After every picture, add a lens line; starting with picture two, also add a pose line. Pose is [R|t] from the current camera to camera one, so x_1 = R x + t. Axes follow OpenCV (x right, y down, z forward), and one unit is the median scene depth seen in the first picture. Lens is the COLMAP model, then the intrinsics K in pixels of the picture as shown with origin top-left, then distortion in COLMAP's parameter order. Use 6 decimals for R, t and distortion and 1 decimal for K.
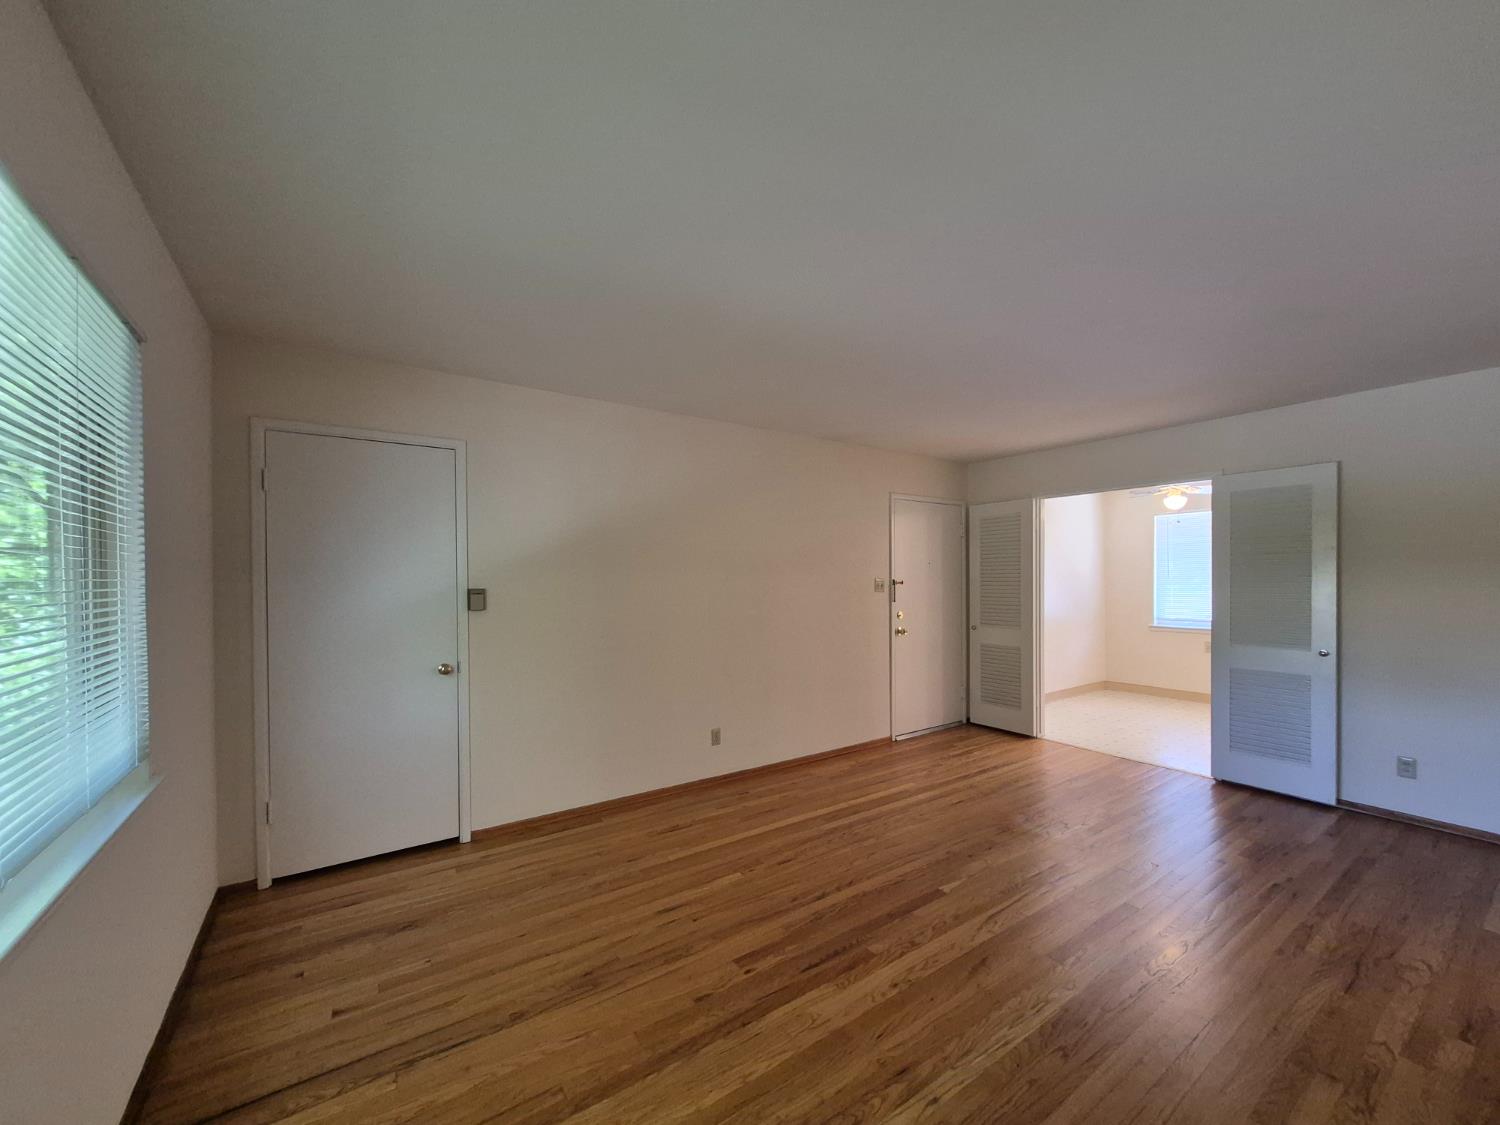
lens RADIAL K [[590.1, 0, 749.7], [0, 590.1, 582.5], [0, 0, 1]] dist [0.005645, 0.000155]
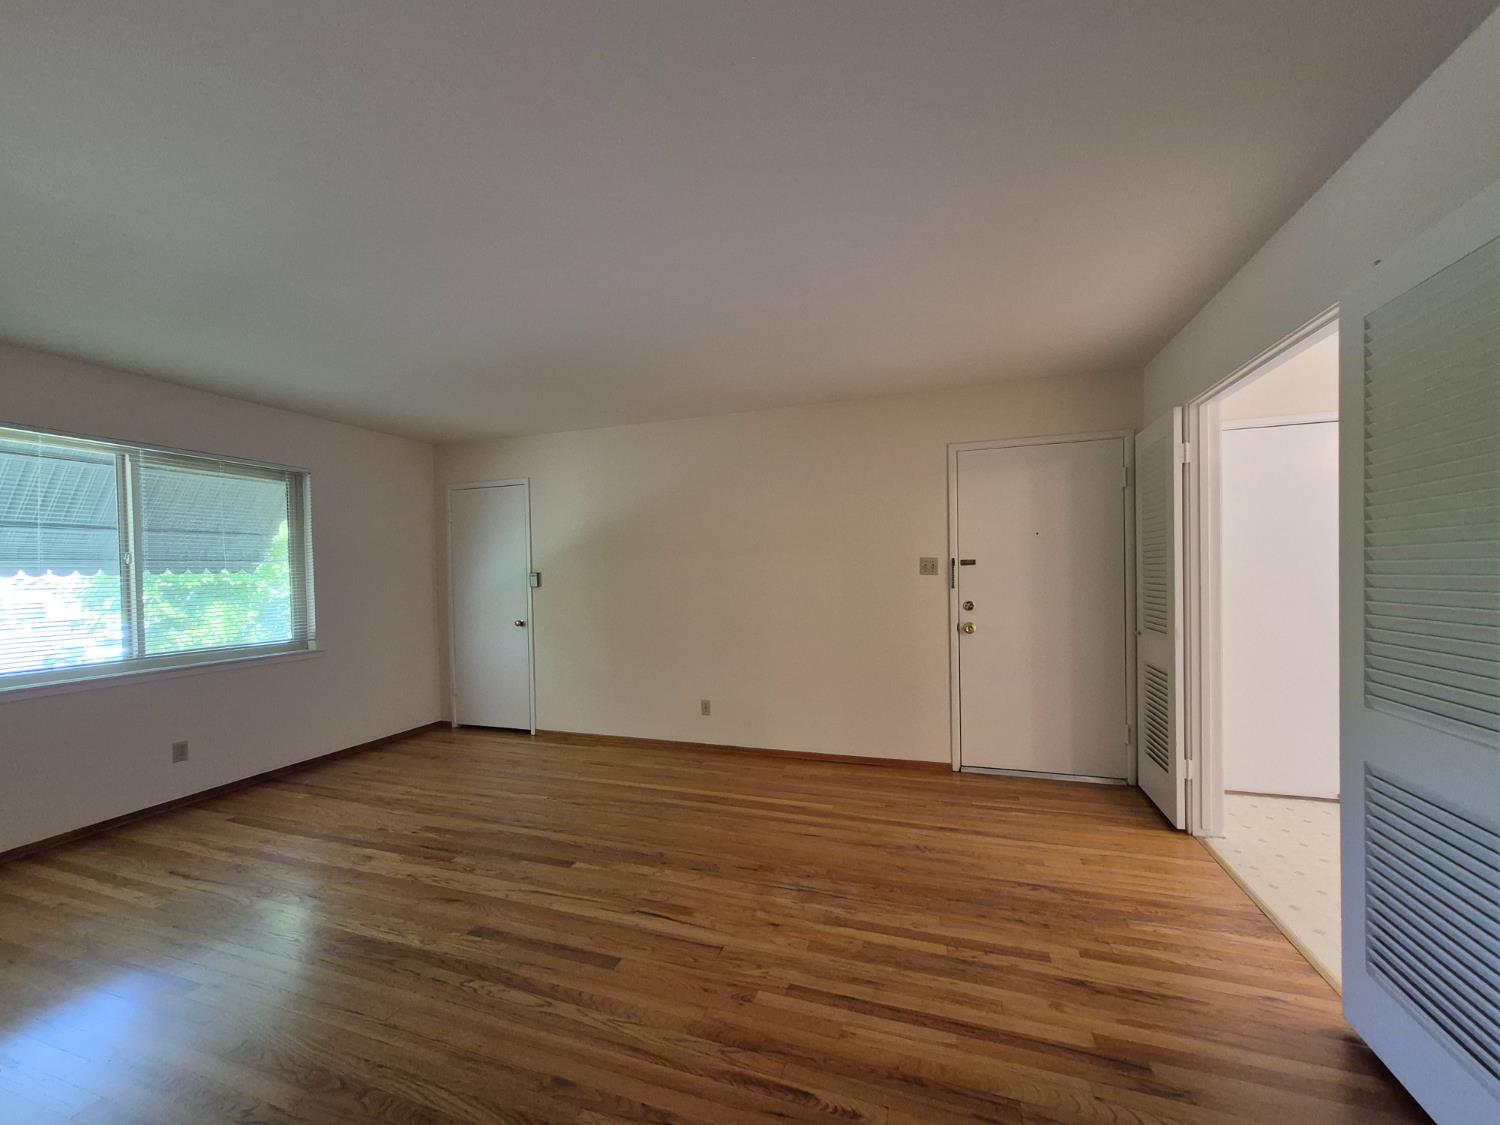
lens RADIAL K [[590.1, 0, 749.7], [0, 590.1, 582.5], [0, 0, 1]] dist [0.005645, 0.000155]
pose [[0.592183, 0.009707, -0.805745, 1.001087], [0.013007, 0.999682, 0.021602, 0.008631], [0.805698, -0.023273, 0.591869, 0.487593]]
